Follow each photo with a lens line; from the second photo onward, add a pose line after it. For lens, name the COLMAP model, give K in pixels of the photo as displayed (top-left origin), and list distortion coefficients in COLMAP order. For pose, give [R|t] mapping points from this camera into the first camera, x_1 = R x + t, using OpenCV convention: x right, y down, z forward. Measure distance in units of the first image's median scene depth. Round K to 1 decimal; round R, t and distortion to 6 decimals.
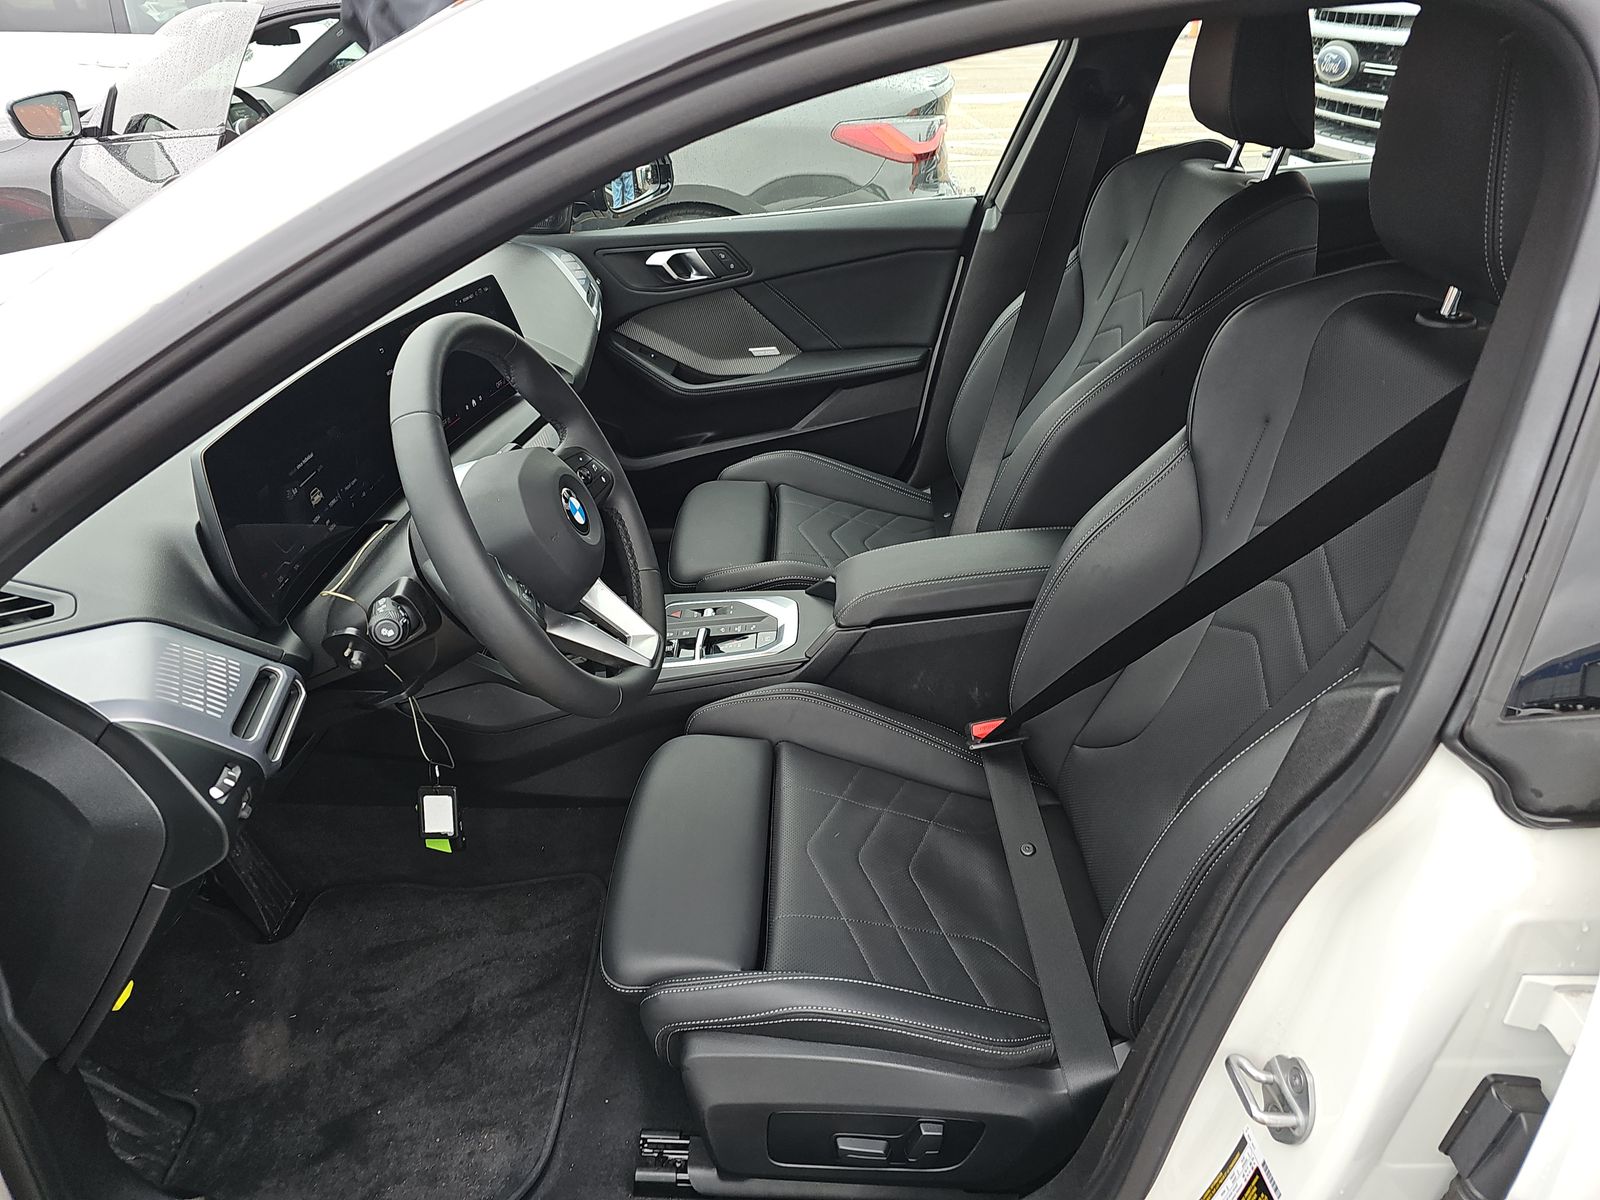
lens RADIAL K [[1051.2, 0, 776.3], [0, 1051.2, 590.2], [0, 0, 1]] dist [0.048231, -0.051798]
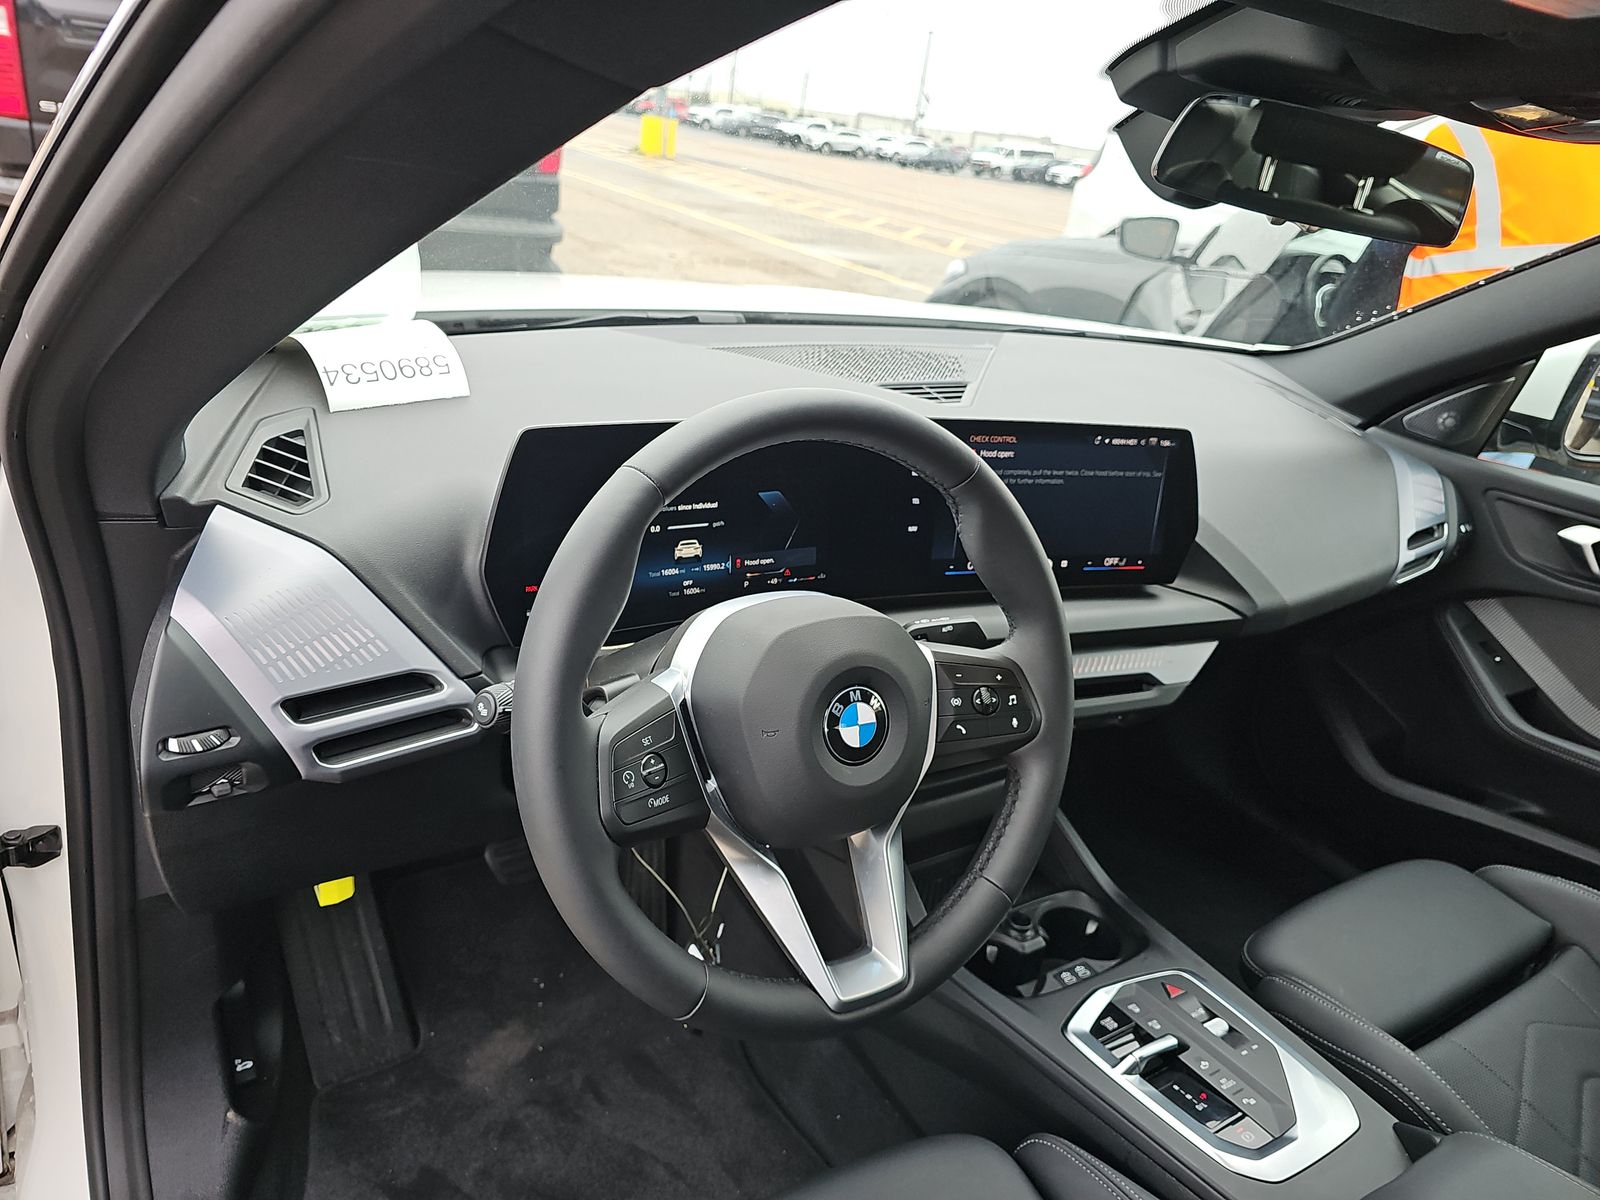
lens RADIAL K [[1051.2, 0, 776.3], [0, 1051.2, 590.2], [0, 0, 1]] dist [0.048231, -0.051798]
pose [[0.545725, 0.427539, -0.720691, 0.132278], [-0.530456, 0.842045, 0.097856, -0.116115], [0.648691, 0.328892, 0.686316, 0.325726]]
